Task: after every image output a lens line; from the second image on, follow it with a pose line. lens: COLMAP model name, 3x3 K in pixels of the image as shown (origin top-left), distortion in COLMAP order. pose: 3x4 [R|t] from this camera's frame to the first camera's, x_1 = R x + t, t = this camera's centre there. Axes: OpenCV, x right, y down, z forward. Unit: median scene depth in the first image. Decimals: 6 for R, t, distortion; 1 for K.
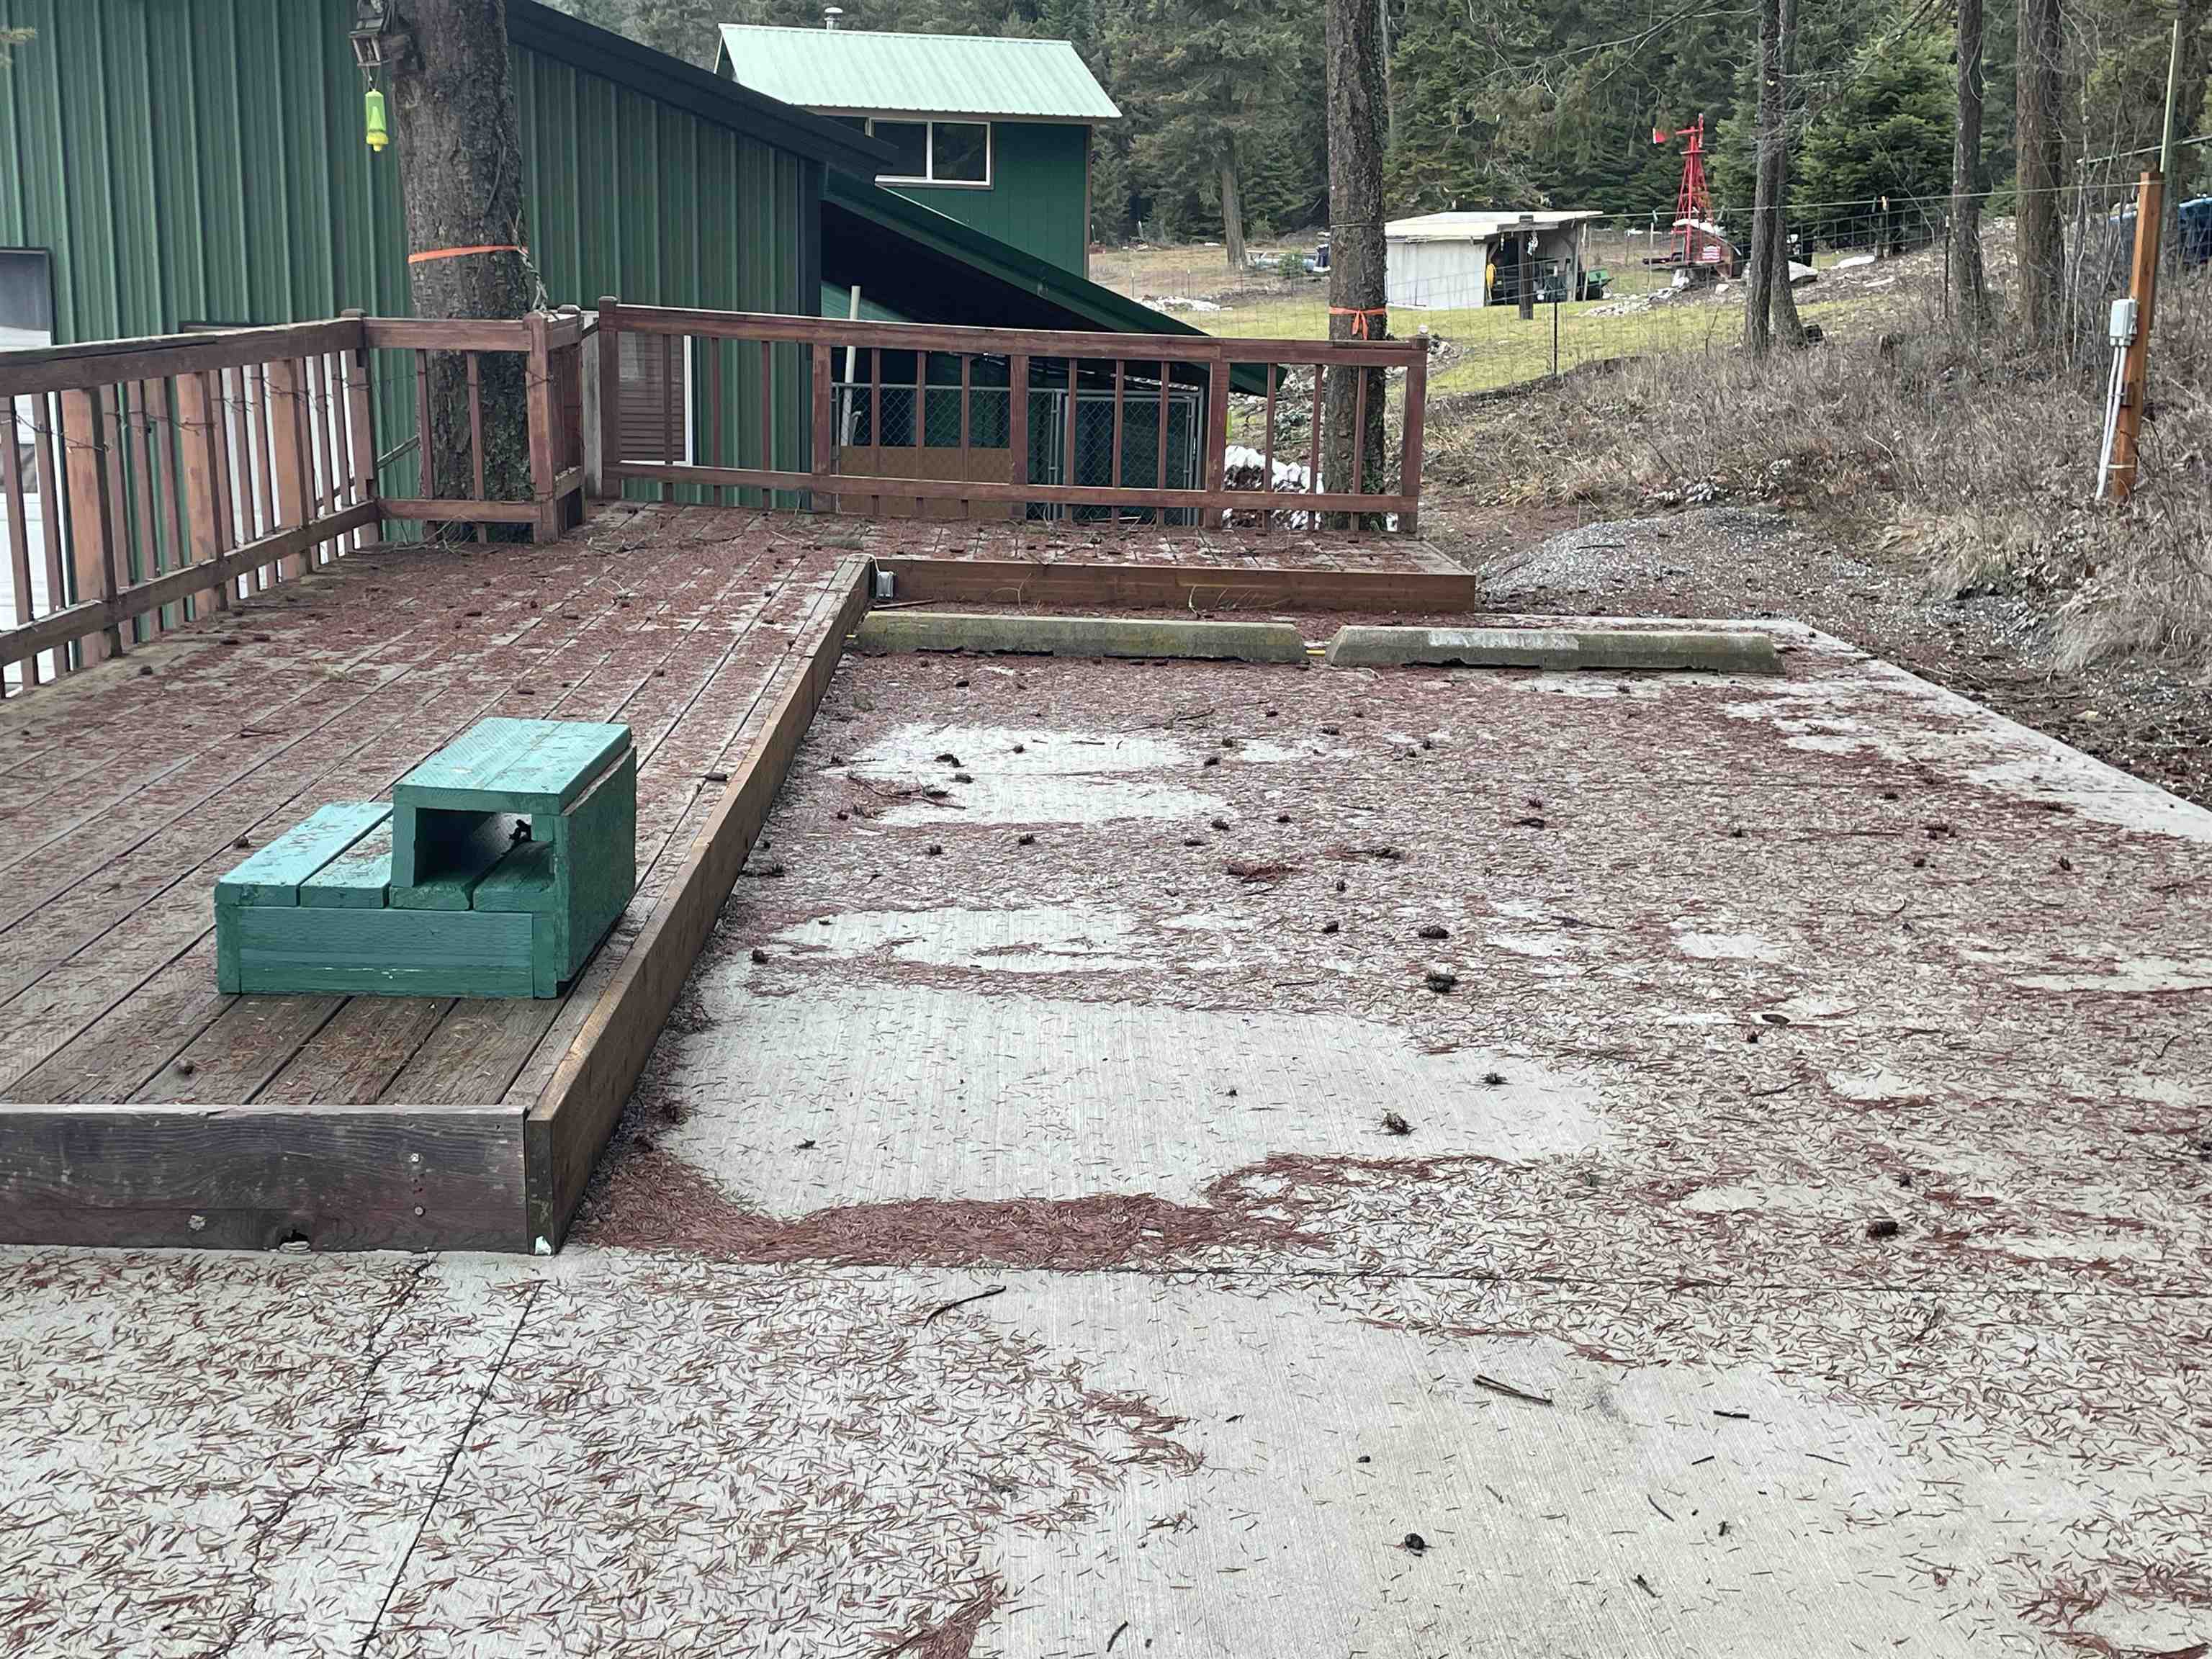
lens RADIAL K [[2604.7, 0, 1144.9], [0, 2604.7, 876.7], [0, 0, 1]] dist [0.071087, 0.000000]
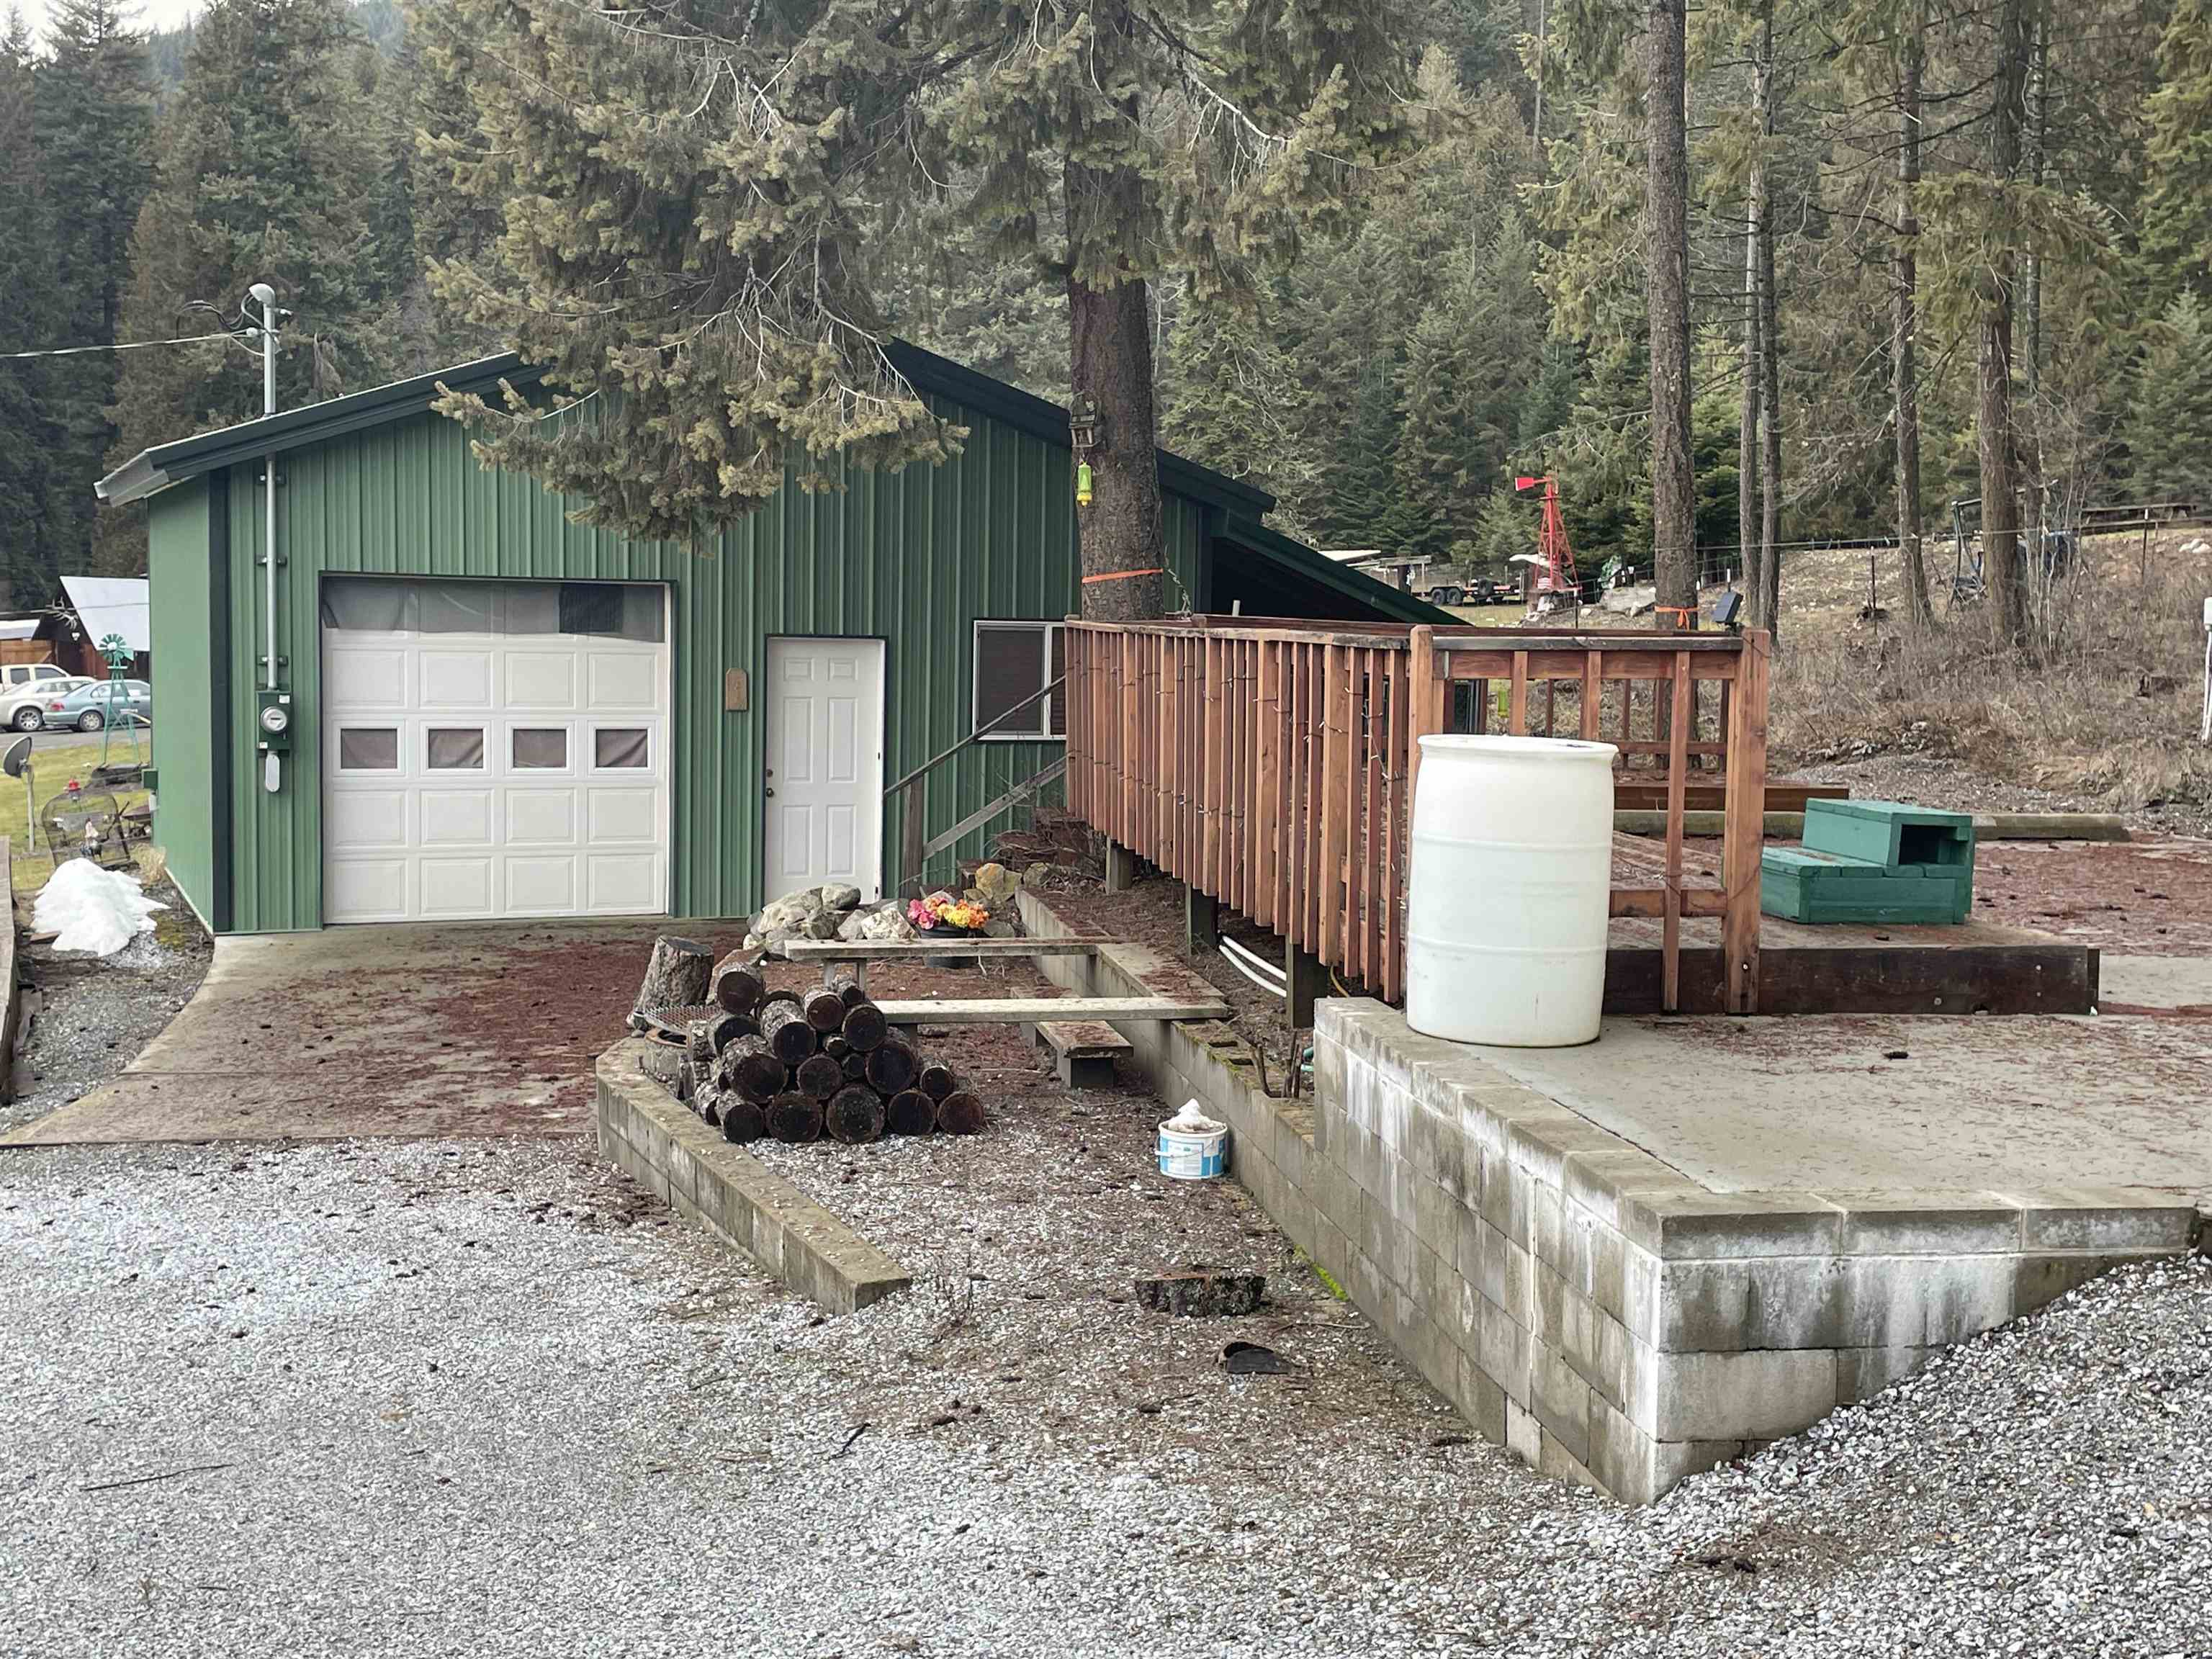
lens RADIAL K [[2604.7, 0, 1106.9], [0, 2604.7, 819.9], [0, 0, 1]] dist [0.071087, 0.000000]
pose [[0.994261, -0.019939, 0.105109, -0.104349], [0.035157, 0.988809, -0.144984, 0.022684], [-0.101042, 0.147848, 0.983835, -0.084306]]
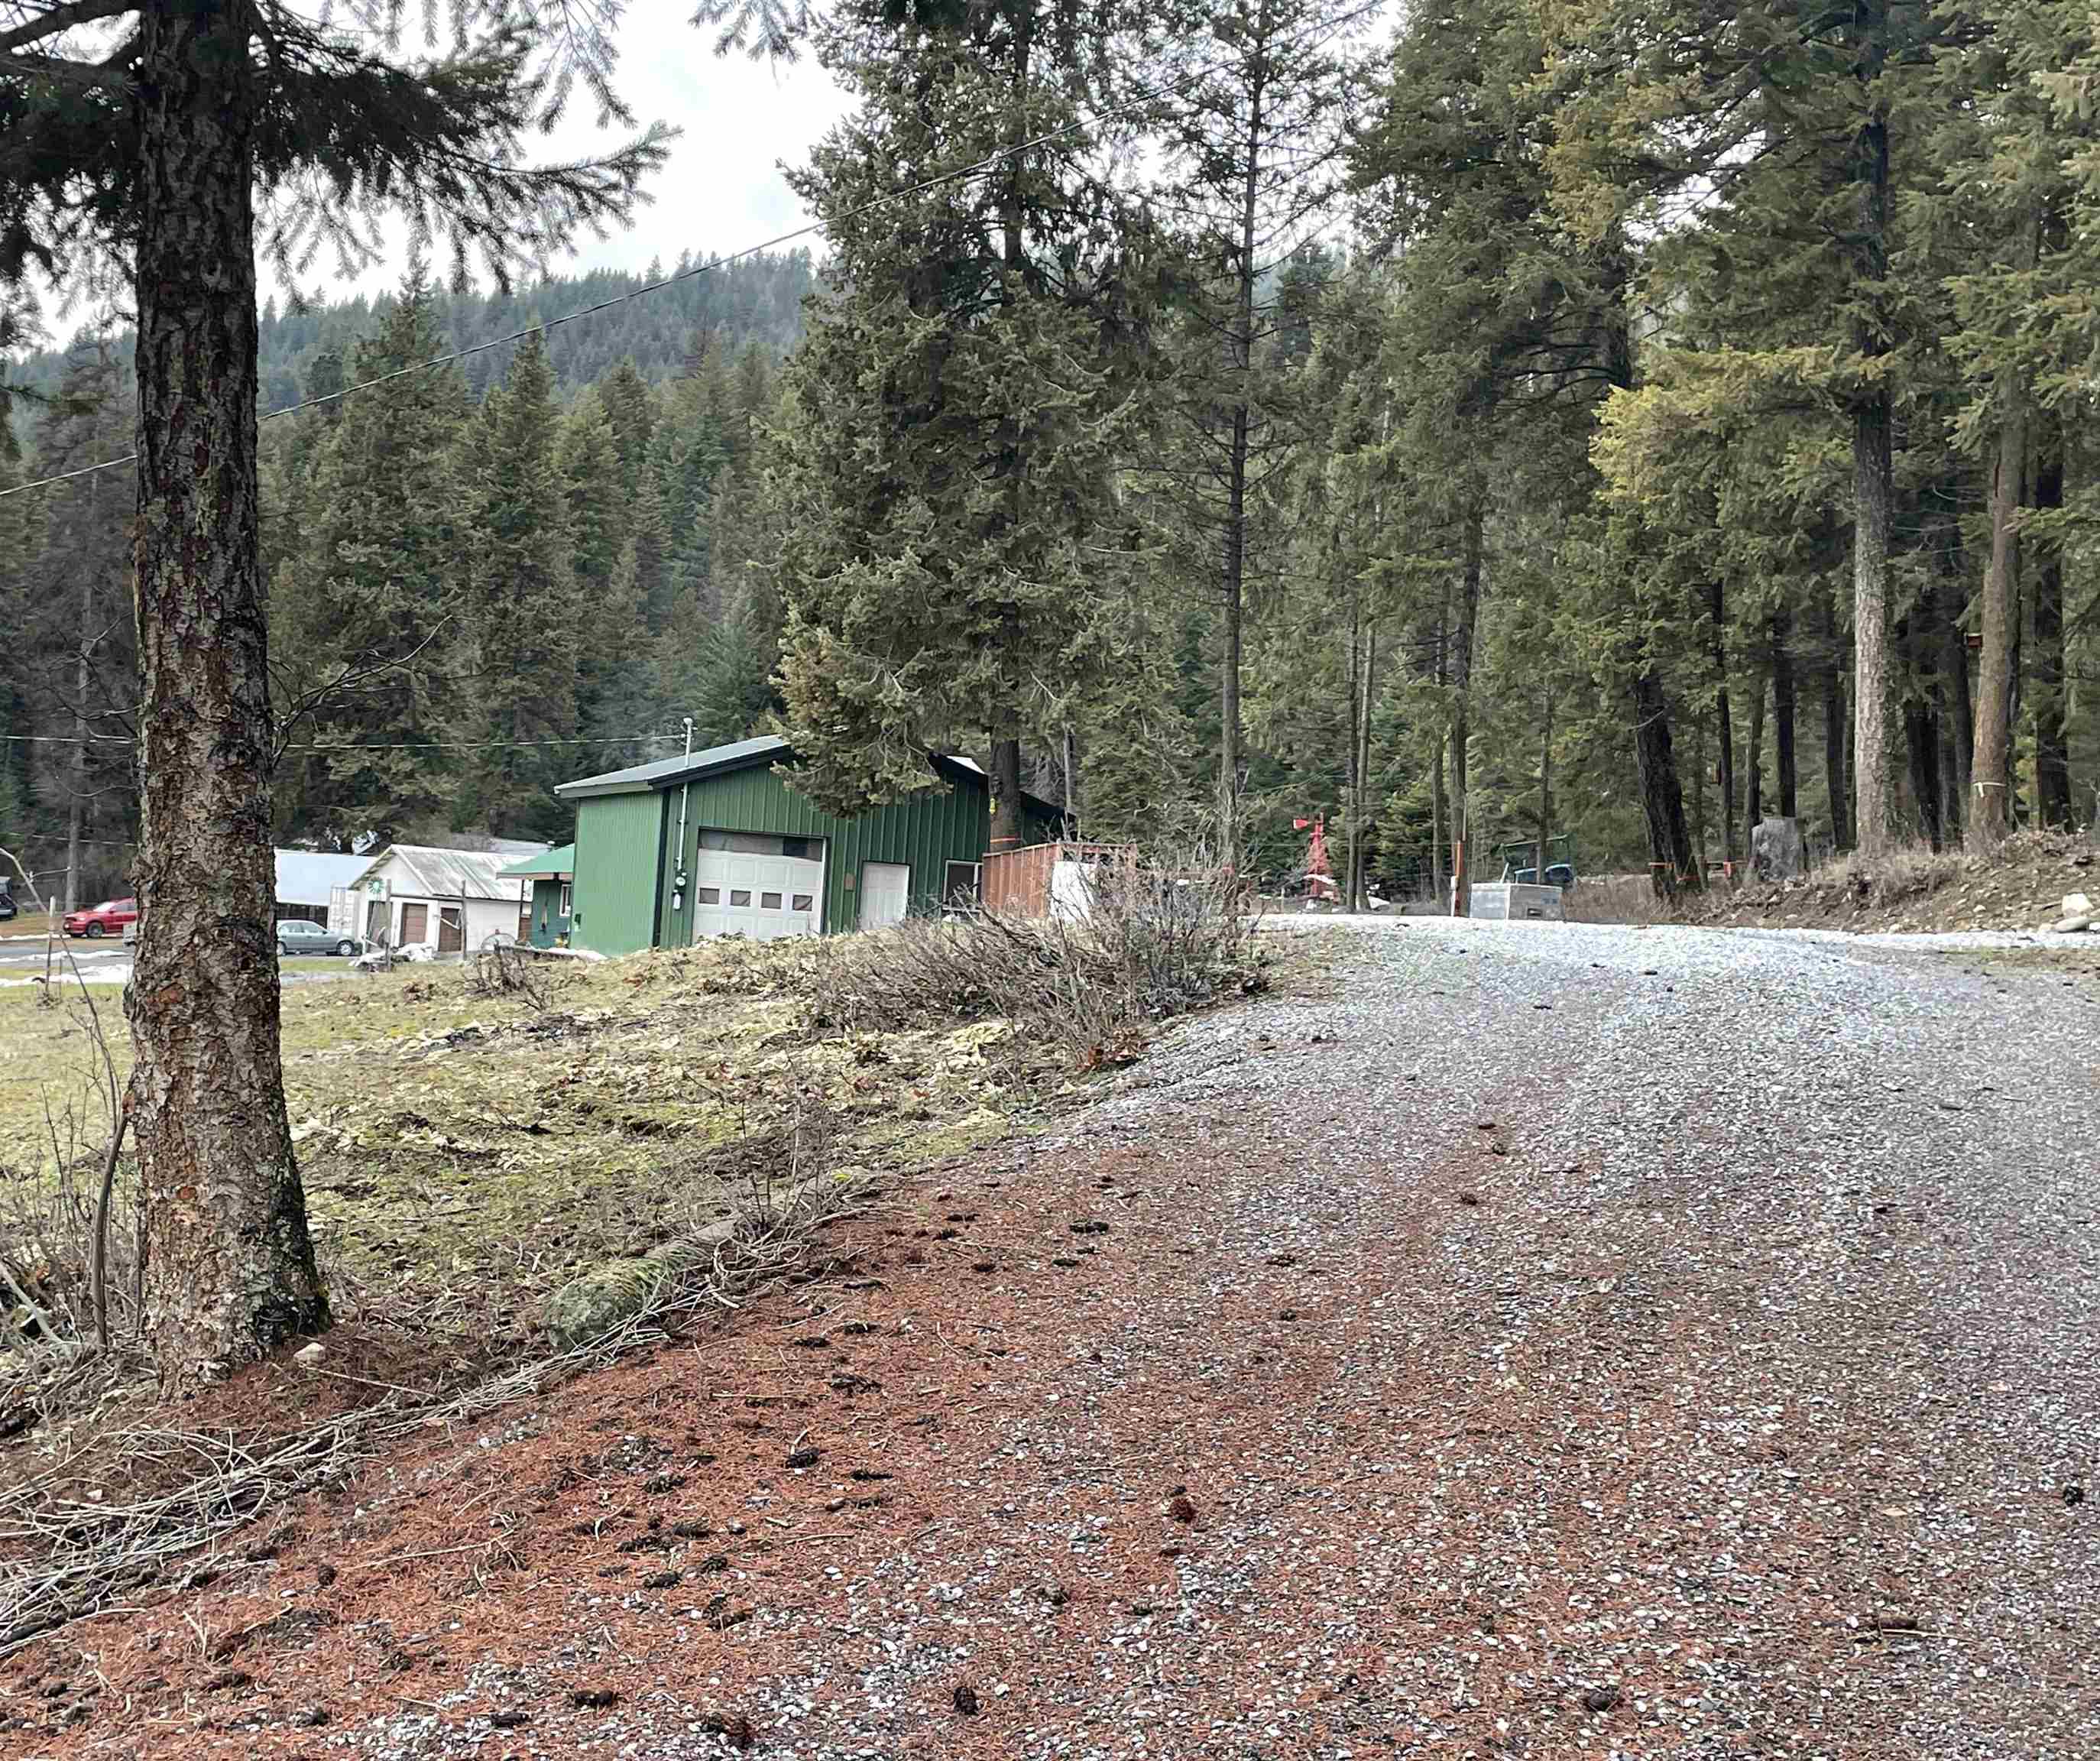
lens RADIAL K [[2762.2, 0, 887.3], [0, 2762.2, 904.0], [0, 0, 1]] dist [0.112709, 0.000000]
pose [[0.997899, 0.040068, 0.050920, -0.157146], [-0.026836, 0.970880, -0.238059, 0.200711], [-0.058976, 0.236193, 0.969915, -0.705763]]
